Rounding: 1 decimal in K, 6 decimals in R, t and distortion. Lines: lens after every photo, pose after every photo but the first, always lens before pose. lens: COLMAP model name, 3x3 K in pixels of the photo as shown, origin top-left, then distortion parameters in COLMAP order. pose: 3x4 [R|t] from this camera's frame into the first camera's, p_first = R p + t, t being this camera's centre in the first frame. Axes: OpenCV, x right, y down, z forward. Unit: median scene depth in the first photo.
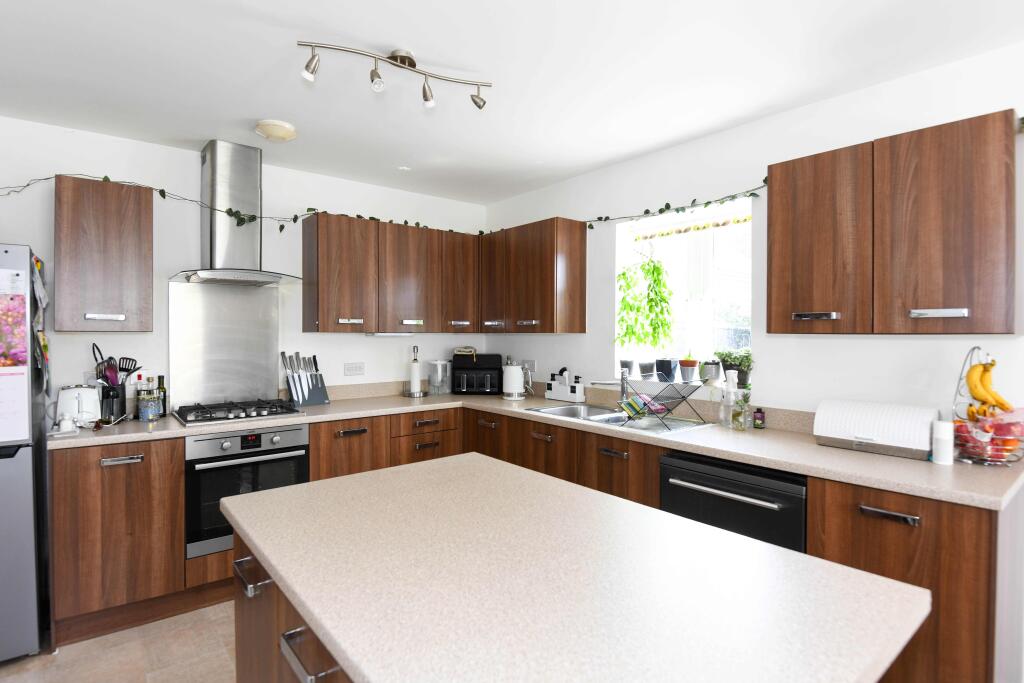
lens RADIAL K [[519.5, 0, 489.5], [0, 519.5, 335.0], [0, 0, 1]] dist [0.001087, -0.014298]
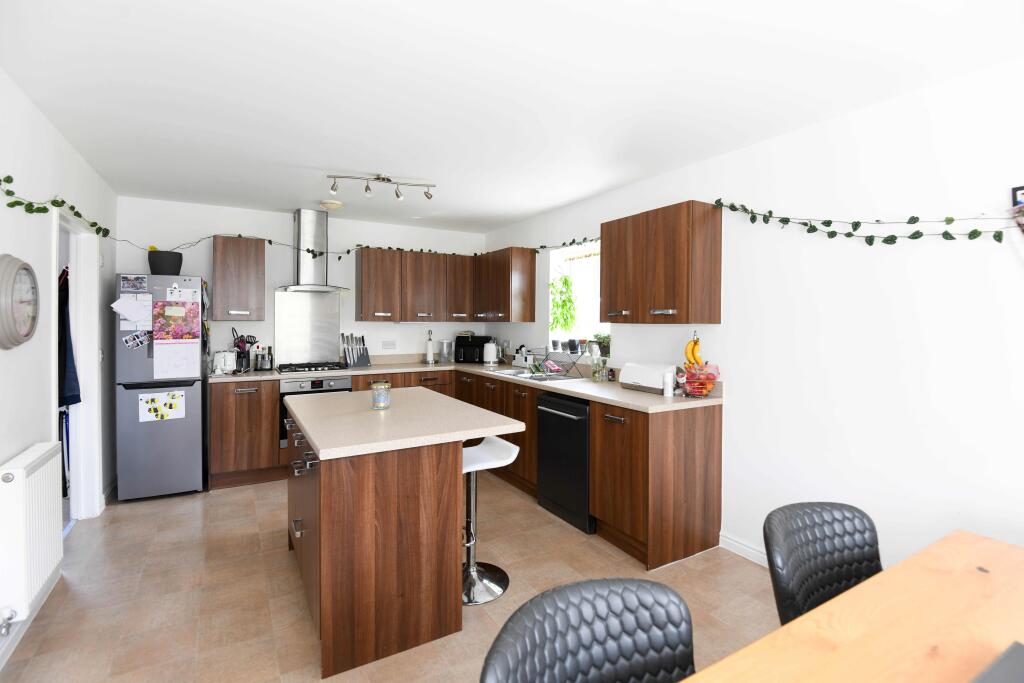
lens RADIAL K [[466.0, 0, 512.6], [0, 466.0, 318.1], [0, 0, 1]] dist [0.000648, -0.000146]
pose [[0.992666, 0.001099, -0.120887, 0.343748], [-0.002265, 0.999952, -0.009513, -0.002260], [0.120871, 0.009718, 0.992621, -0.426619]]
